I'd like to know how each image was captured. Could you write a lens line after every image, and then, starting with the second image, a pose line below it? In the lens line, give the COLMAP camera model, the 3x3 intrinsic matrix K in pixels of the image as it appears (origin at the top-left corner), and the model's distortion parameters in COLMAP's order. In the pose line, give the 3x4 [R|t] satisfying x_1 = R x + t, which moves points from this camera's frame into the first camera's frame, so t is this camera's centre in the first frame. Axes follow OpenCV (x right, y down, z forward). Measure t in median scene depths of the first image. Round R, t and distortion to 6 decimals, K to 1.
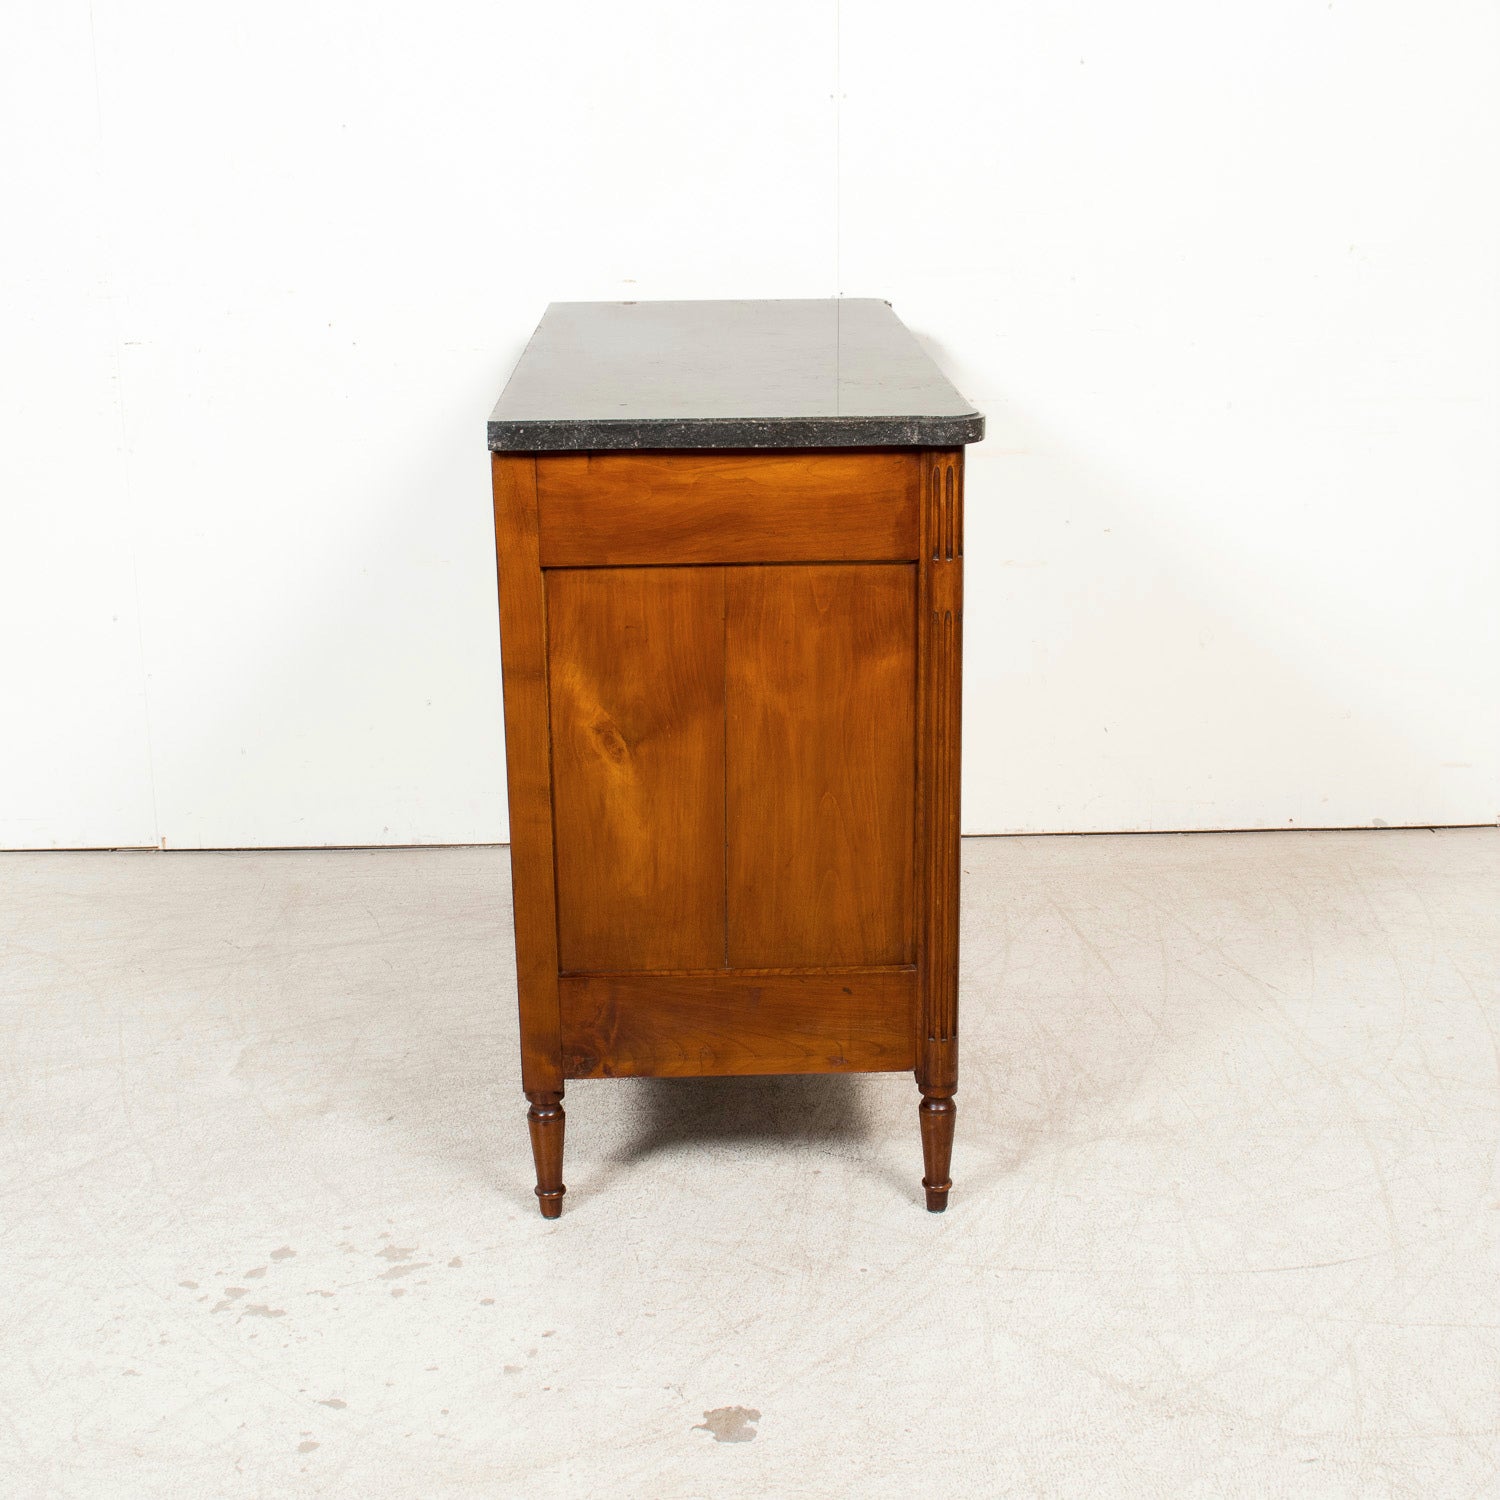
lens RADIAL K [[2463.5, 0, 723.9], [0, 2463.5, 790.2], [0, 0, 1]] dist [-0.069508, 0.127535]
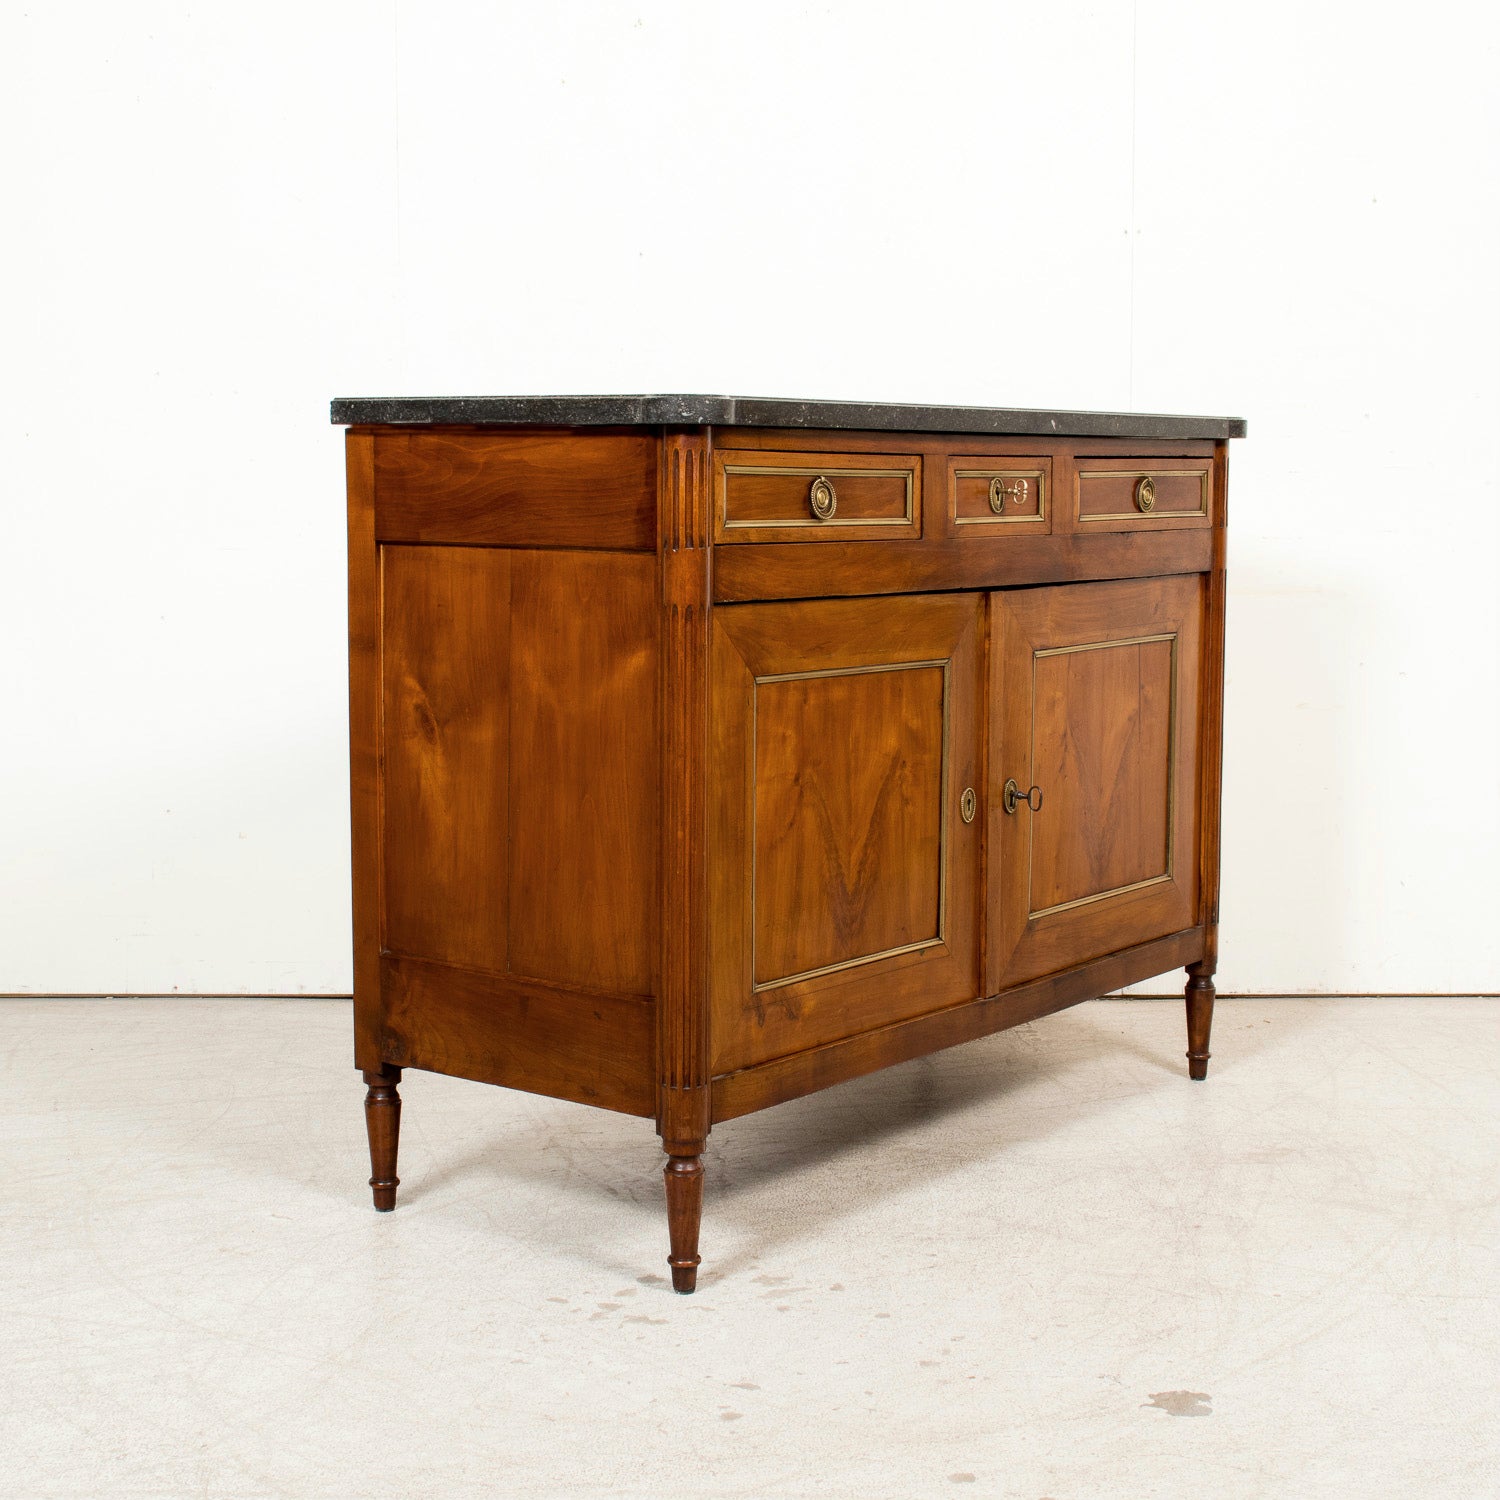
lens RADIAL K [[2493.4, 0, 717.2], [0, 2493.4, 753.4], [0, 0, 1]] dist [-0.073891, 0.168638]
pose [[0.780747, 0.092982, -0.617890, 0.684787], [-0.206019, 0.971877, -0.114068, 0.086170], [0.589907, 0.216355, 0.777946, 0.272848]]
